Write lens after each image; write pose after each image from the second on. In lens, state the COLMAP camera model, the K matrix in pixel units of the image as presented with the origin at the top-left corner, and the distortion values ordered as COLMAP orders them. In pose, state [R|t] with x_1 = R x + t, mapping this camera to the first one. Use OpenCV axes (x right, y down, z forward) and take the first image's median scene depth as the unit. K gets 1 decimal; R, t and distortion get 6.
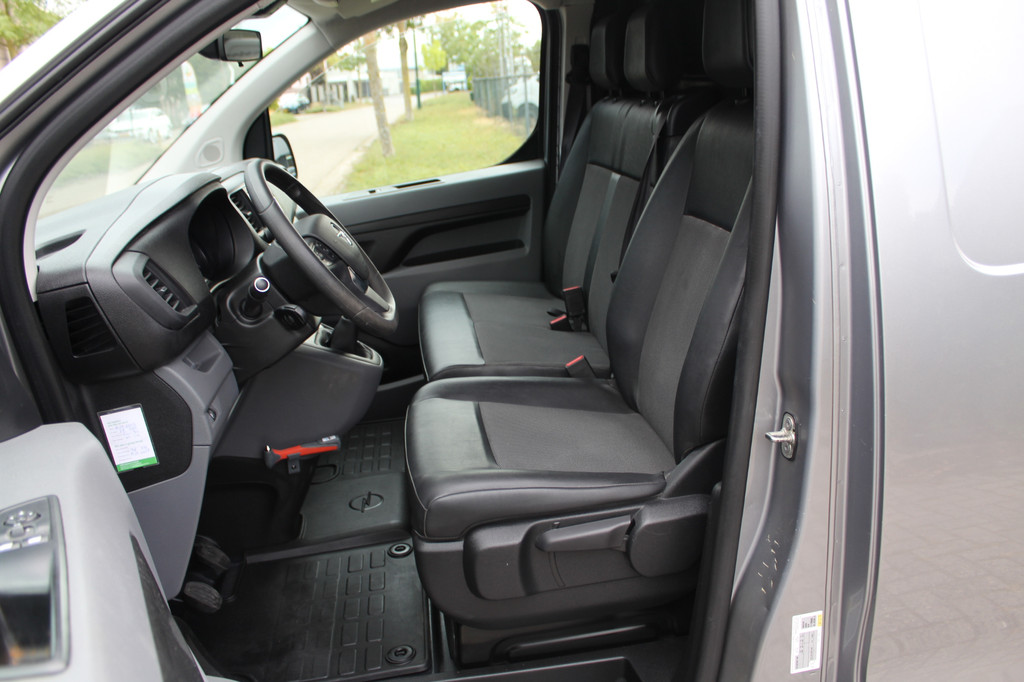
lens RADIAL K [[887.2, 0, 512.0], [0, 887.2, 341.0], [0, 0, 1]] dist [-0.108123, 0.133377]
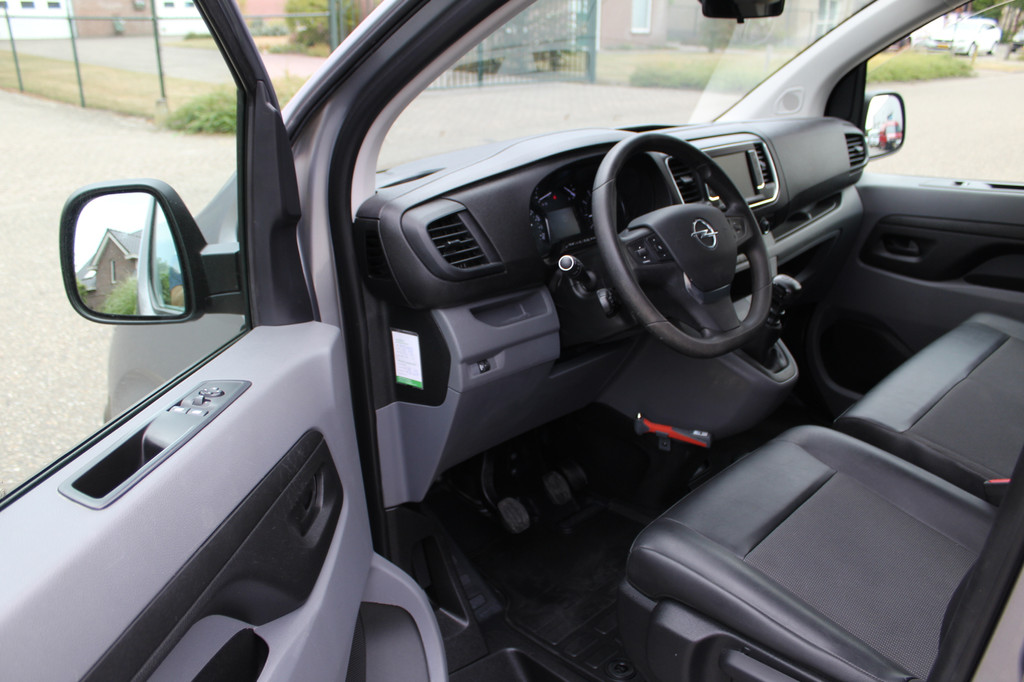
lens RADIAL K [[887.2, 0, 512.0], [0, 887.2, 341.0], [0, 0, 1]] dist [-0.108123, 0.133377]
pose [[0.624532, 0.364457, -0.690746, 0.280797], [-0.289366, 0.929474, 0.228789, -0.137901], [0.725415, 0.056992, 0.685948, 0.203362]]
